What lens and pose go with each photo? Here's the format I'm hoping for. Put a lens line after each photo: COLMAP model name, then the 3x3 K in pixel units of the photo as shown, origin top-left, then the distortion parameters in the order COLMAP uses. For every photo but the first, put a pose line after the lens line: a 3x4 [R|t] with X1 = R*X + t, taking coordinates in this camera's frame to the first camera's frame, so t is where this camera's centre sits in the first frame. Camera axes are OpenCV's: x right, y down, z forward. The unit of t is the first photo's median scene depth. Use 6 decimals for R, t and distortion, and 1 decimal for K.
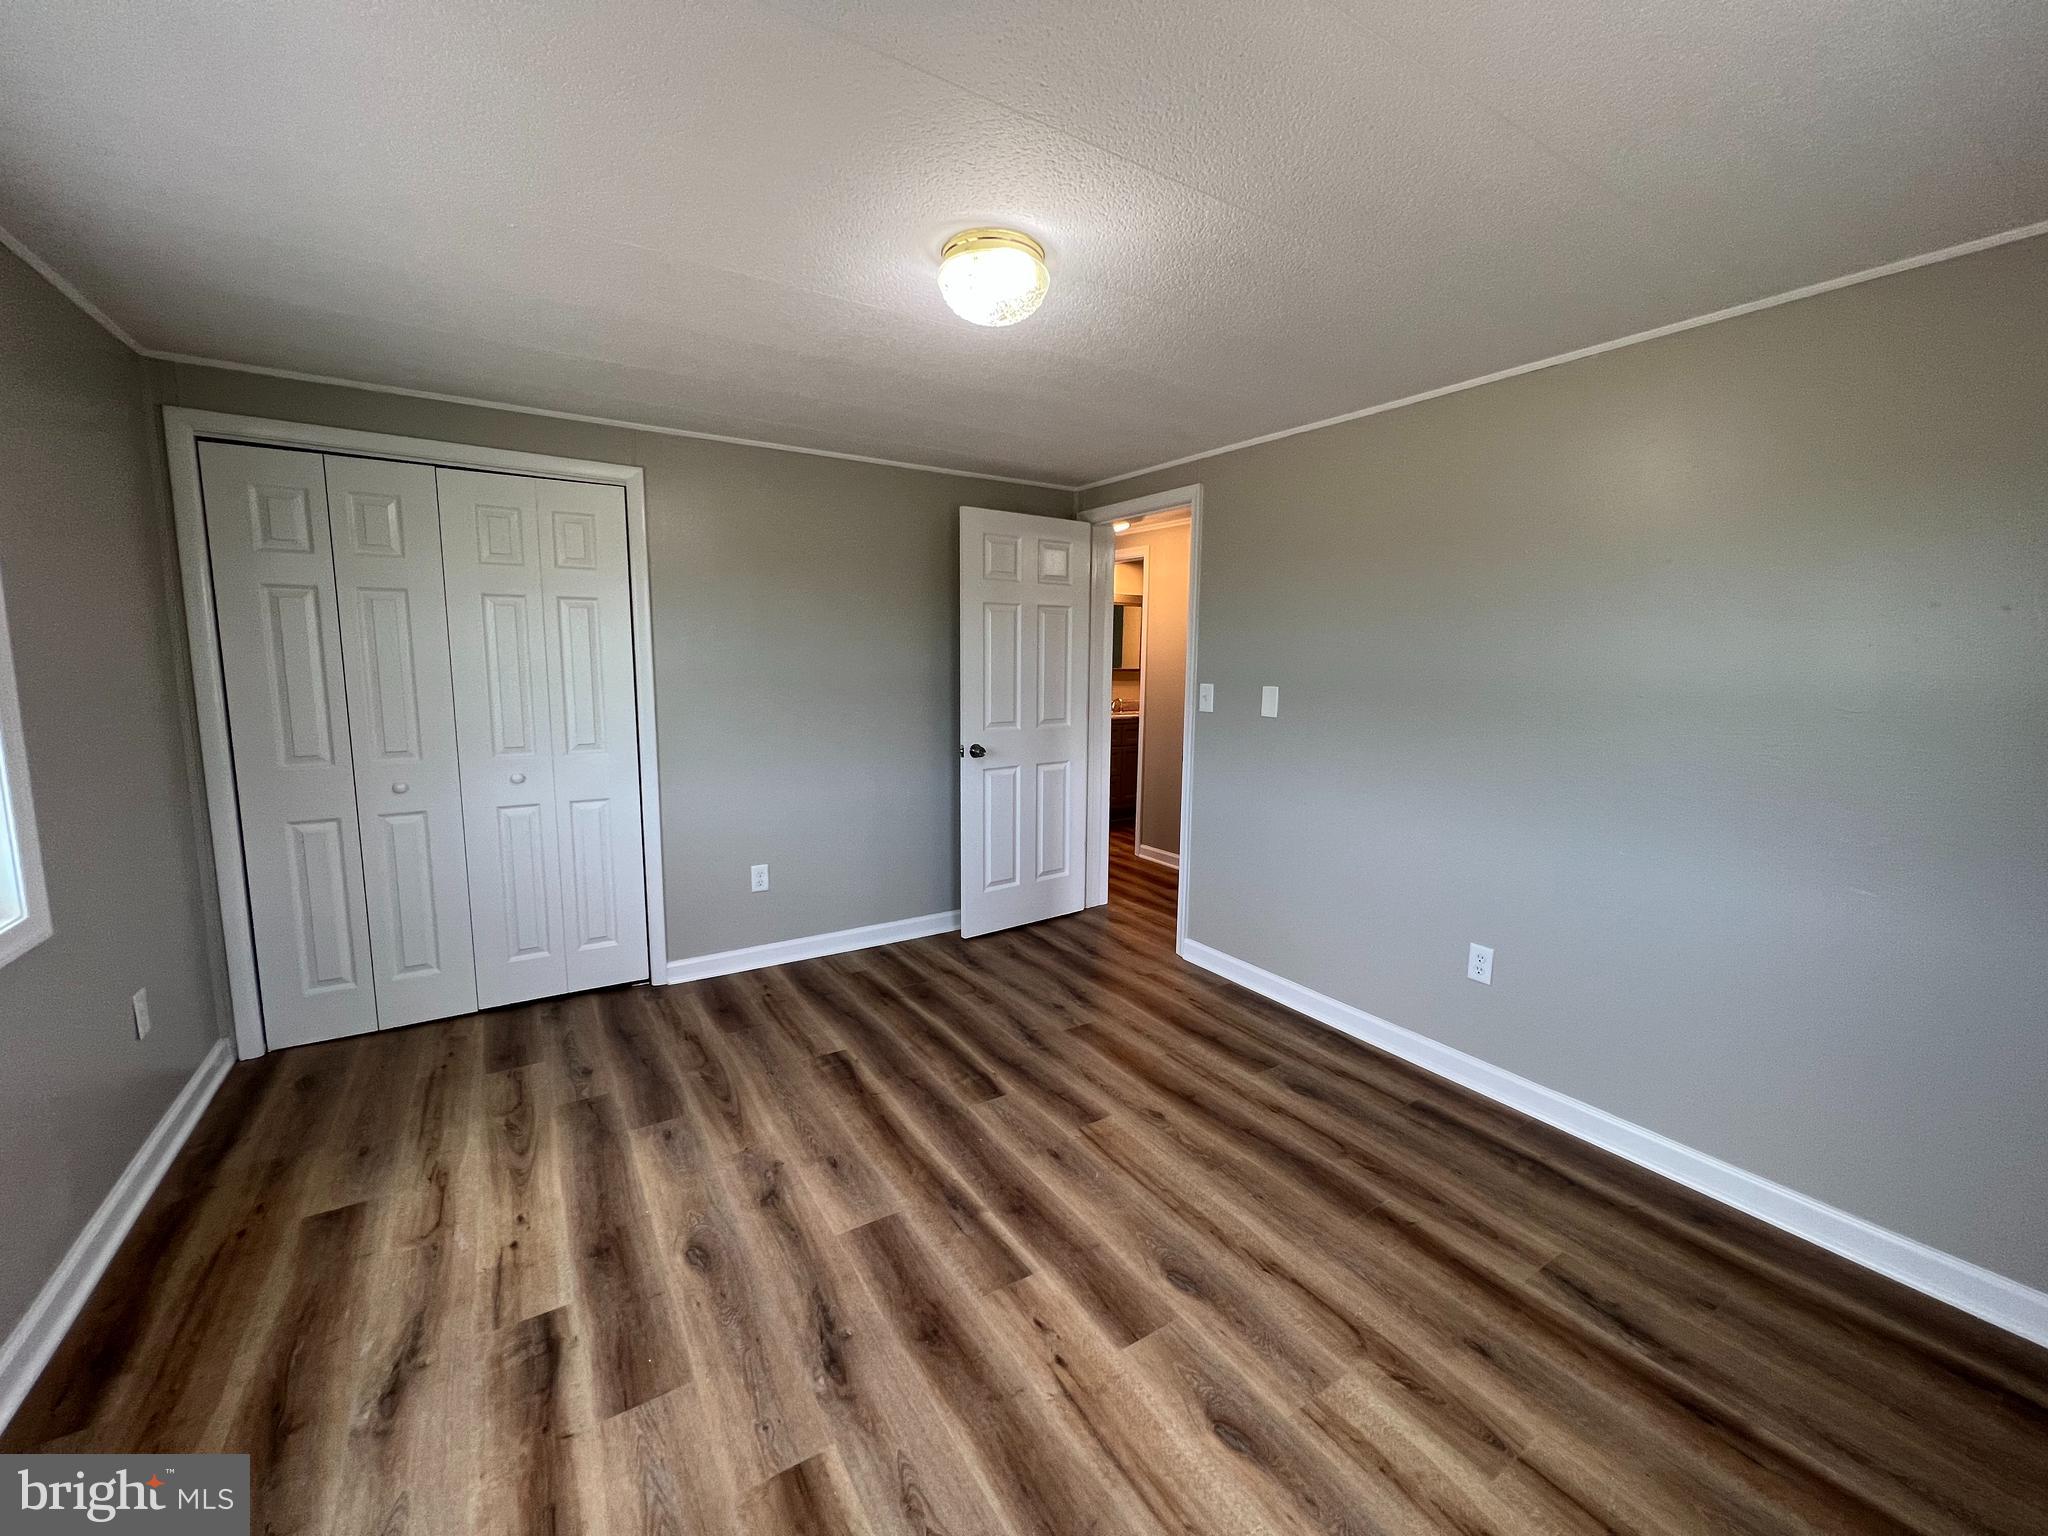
lens RADIAL K [[824.6, 0, 1026.9], [0, 824.6, 759.0], [0, 0, 1]] dist [-0.002423, 0.000304]
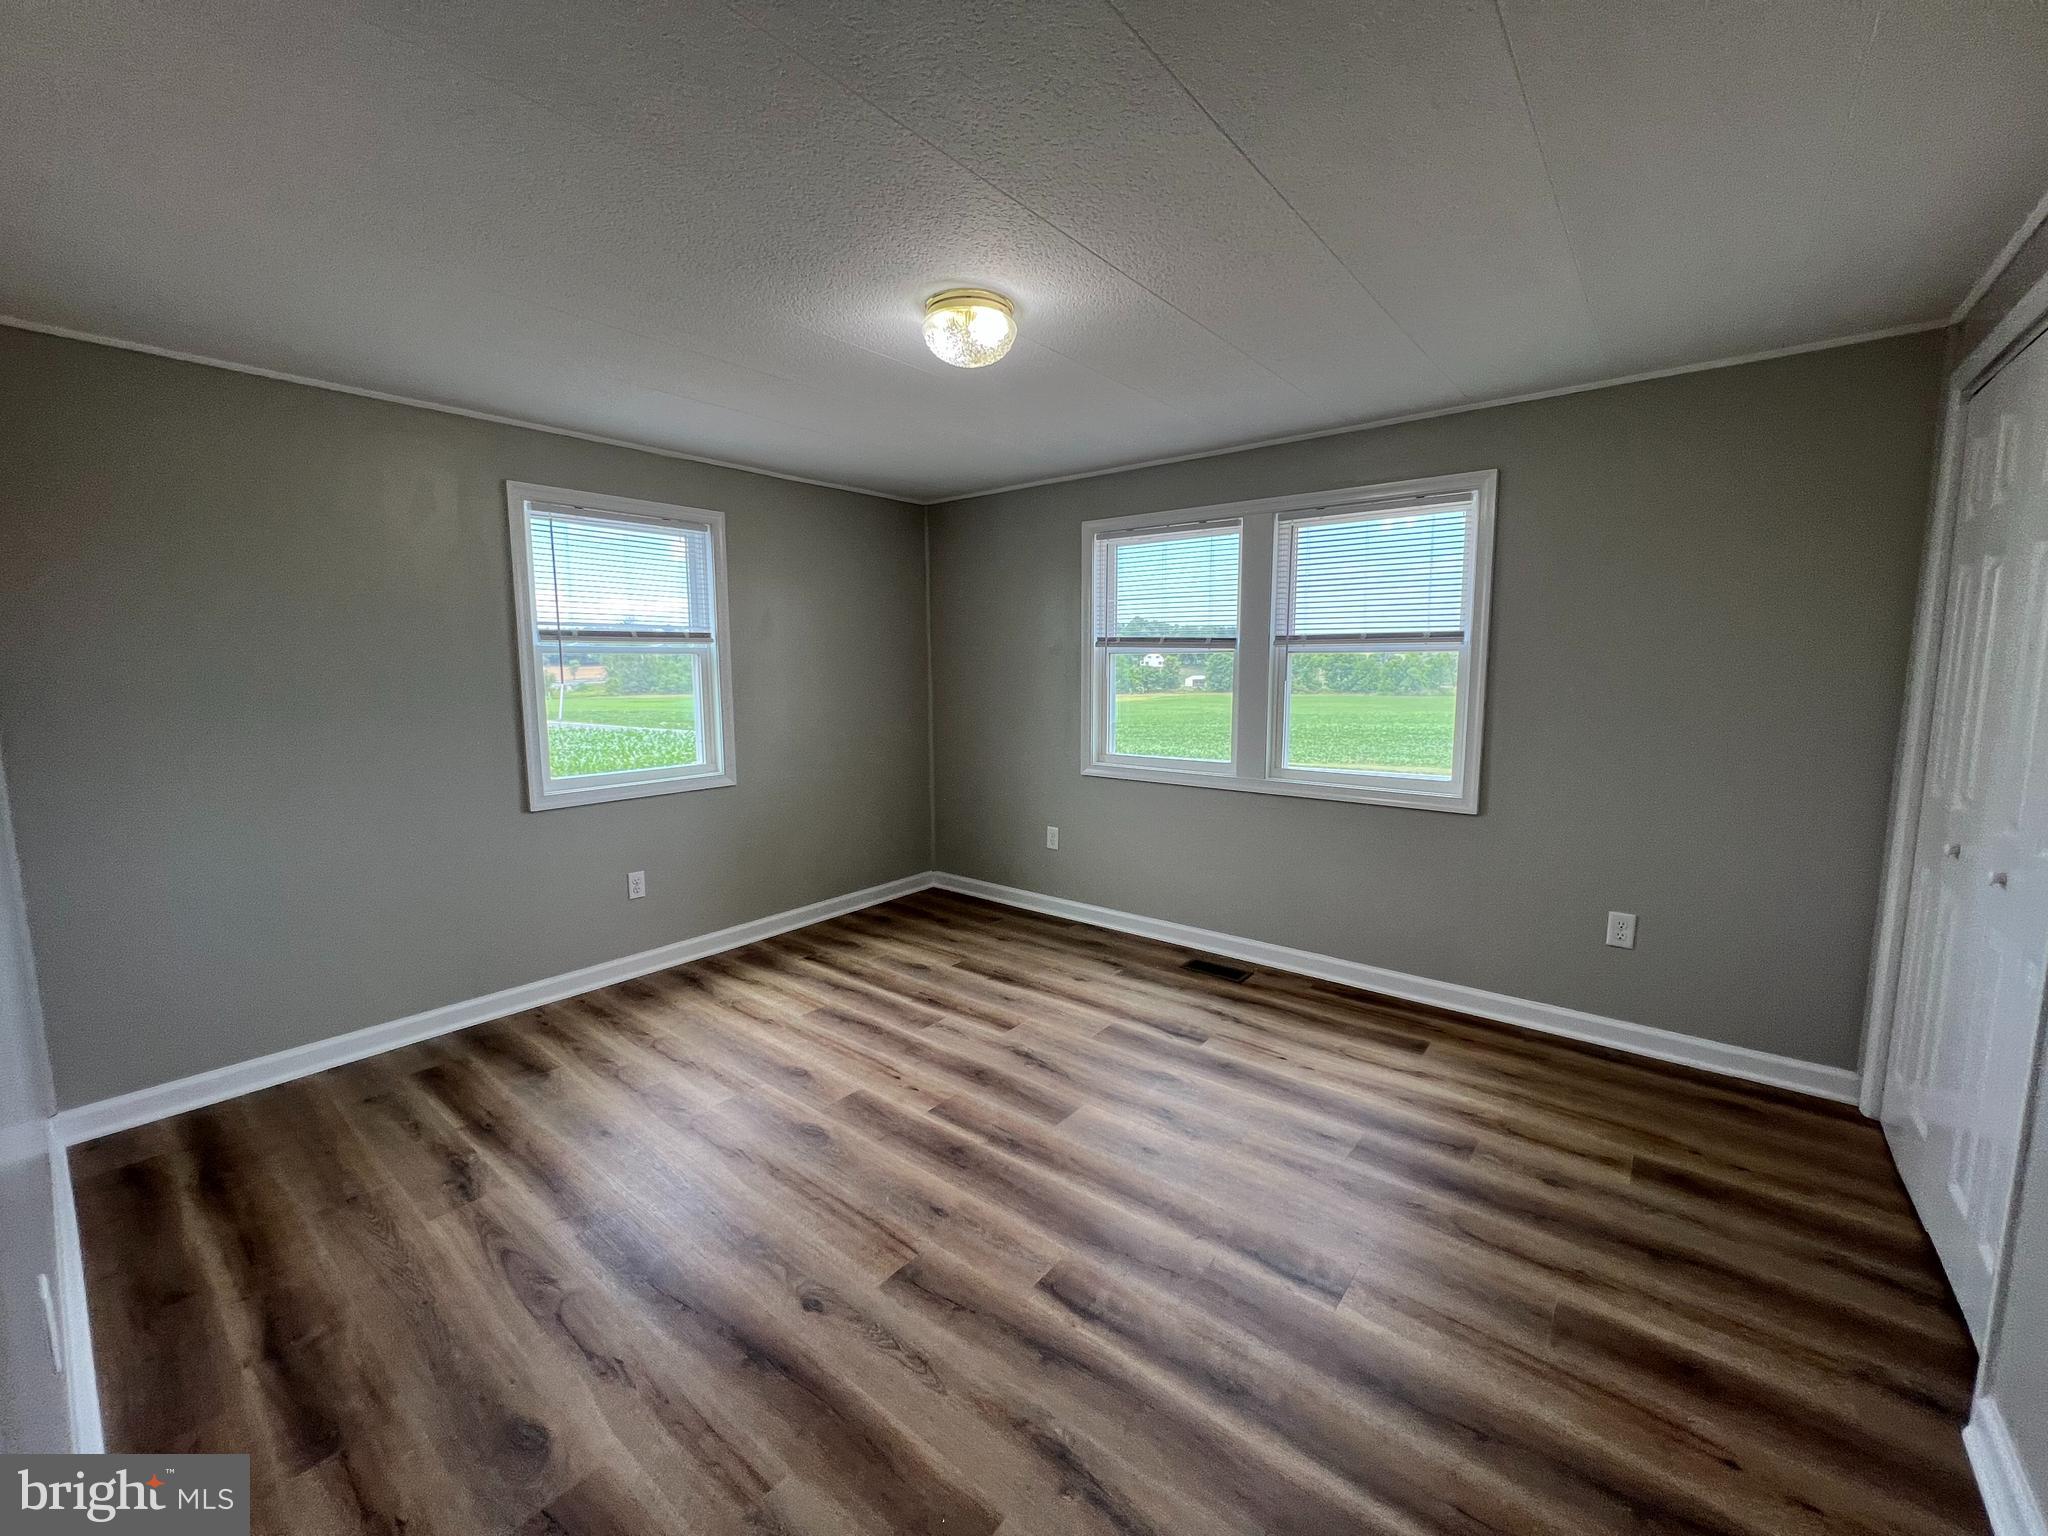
lens RADIAL K [[824.6, 0, 1026.9], [0, 824.6, 759.0], [0, 0, 1]] dist [-0.002423, 0.000304]
pose [[-0.948968, 0.031908, -0.313755, 0.212222], [-0.045118, 0.970899, 0.235200, -0.210457], [0.312129, 0.237353, -0.919912, 1.784179]]
